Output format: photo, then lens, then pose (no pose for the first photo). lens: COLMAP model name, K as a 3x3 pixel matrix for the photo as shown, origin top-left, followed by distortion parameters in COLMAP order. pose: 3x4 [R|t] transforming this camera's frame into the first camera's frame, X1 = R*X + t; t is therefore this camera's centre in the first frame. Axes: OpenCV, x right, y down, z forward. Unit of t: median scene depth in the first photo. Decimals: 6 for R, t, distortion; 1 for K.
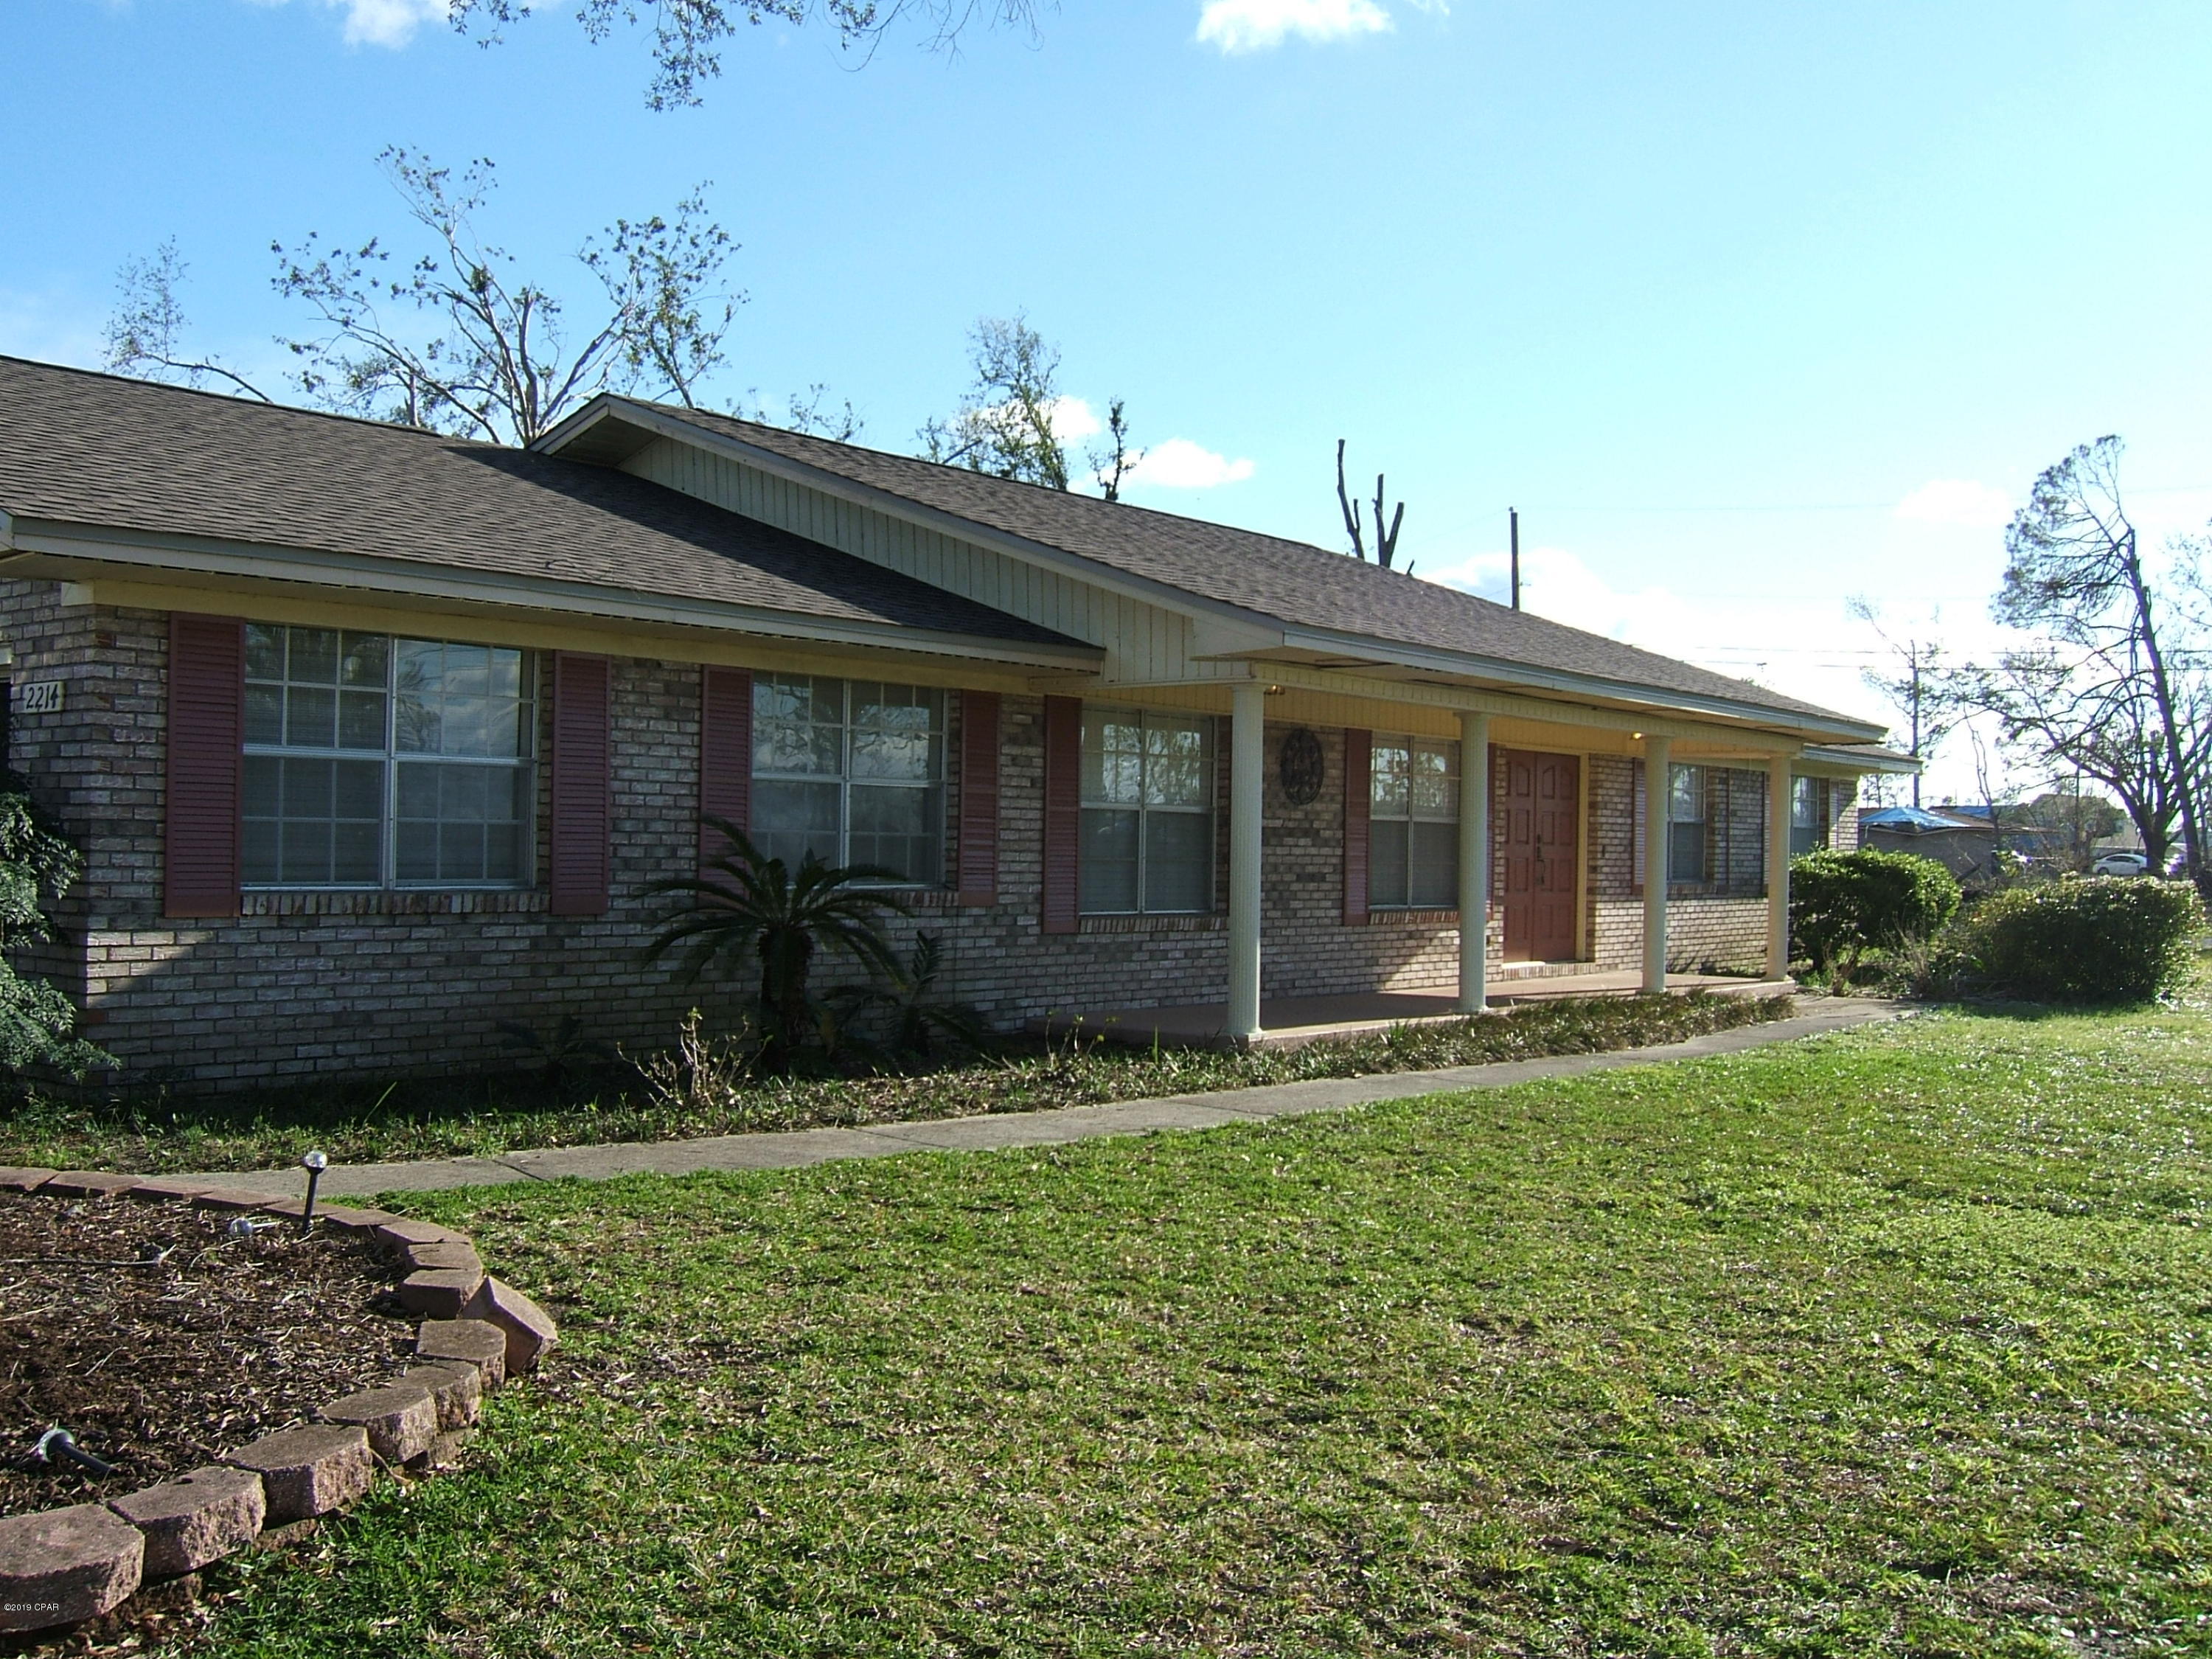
lens RADIAL K [[2140.6, 0, 1074.6], [0, 2140.6, 829.2], [0, 0, 1]] dist [-0.118122, 0.010425]
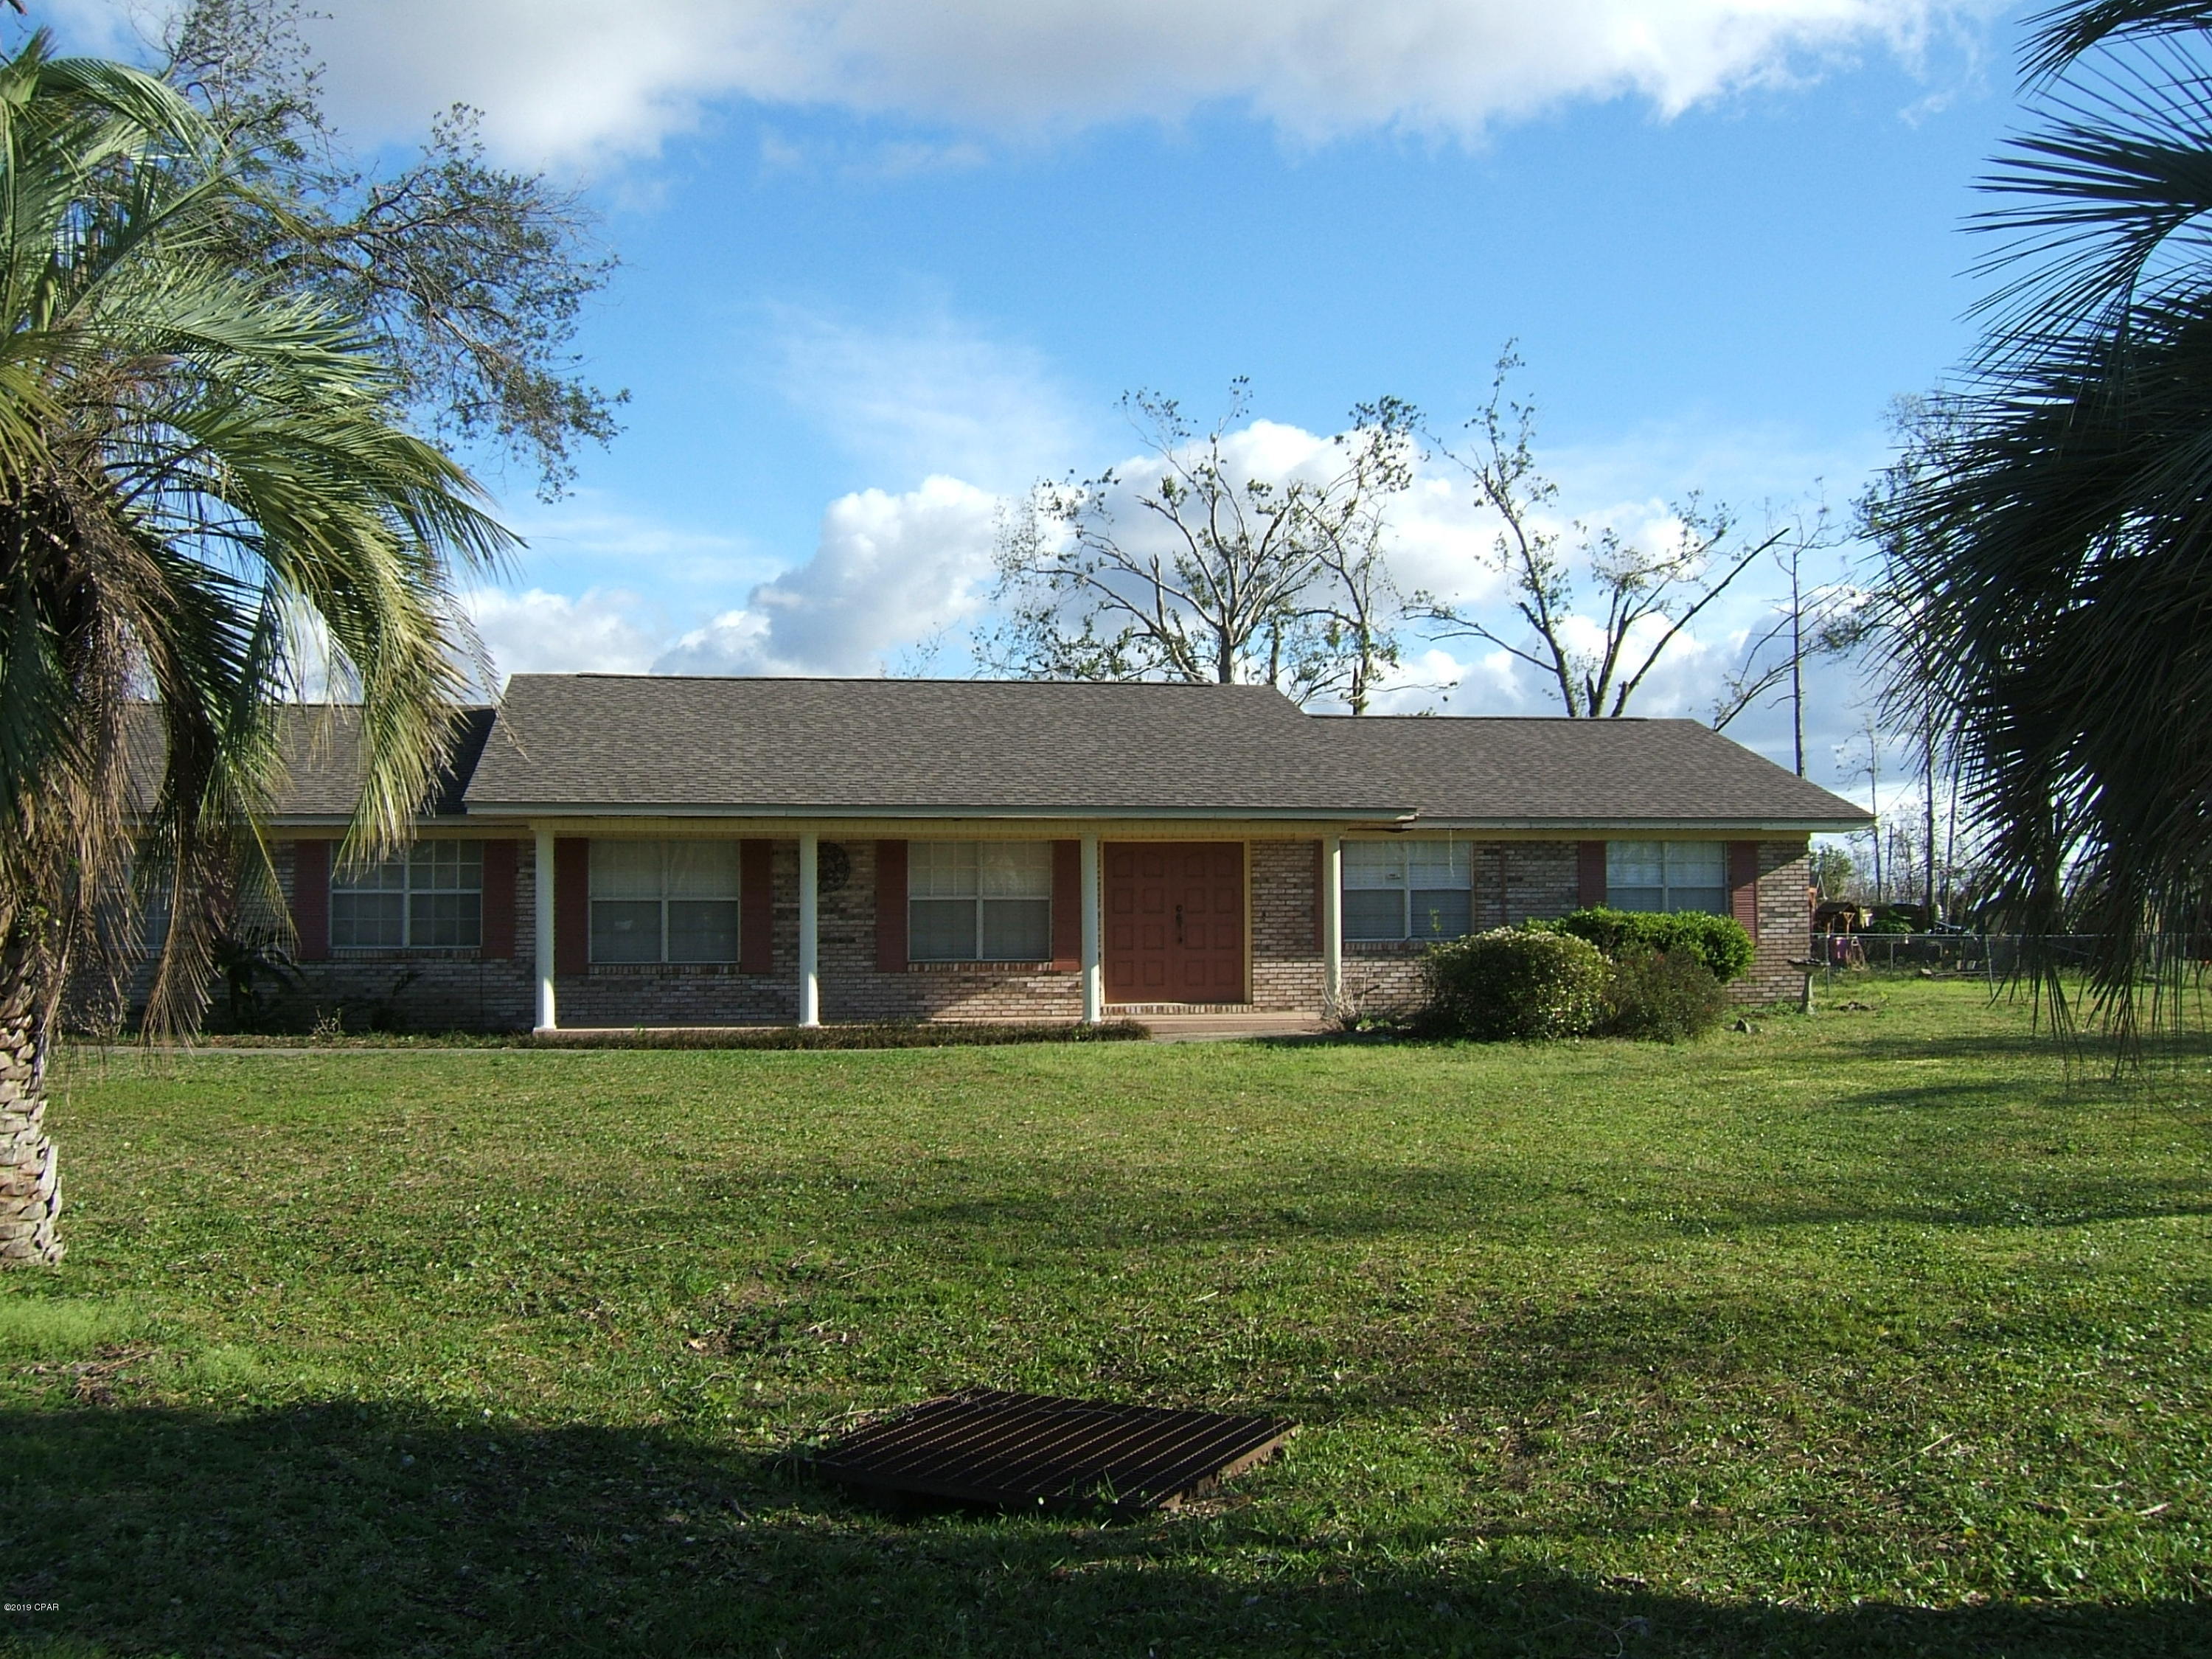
lens RADIAL K [[2113.5, 0, 1106.0], [0, 2113.5, 829.5], [0, 0, 1]] dist [-0.121492, 0.005255]
pose [[0.764770, -0.050859, -0.642293, 0.394545], [0.027255, 0.998541, -0.046615, 0.006027], [0.643726, 0.018145, 0.765041, -0.011083]]
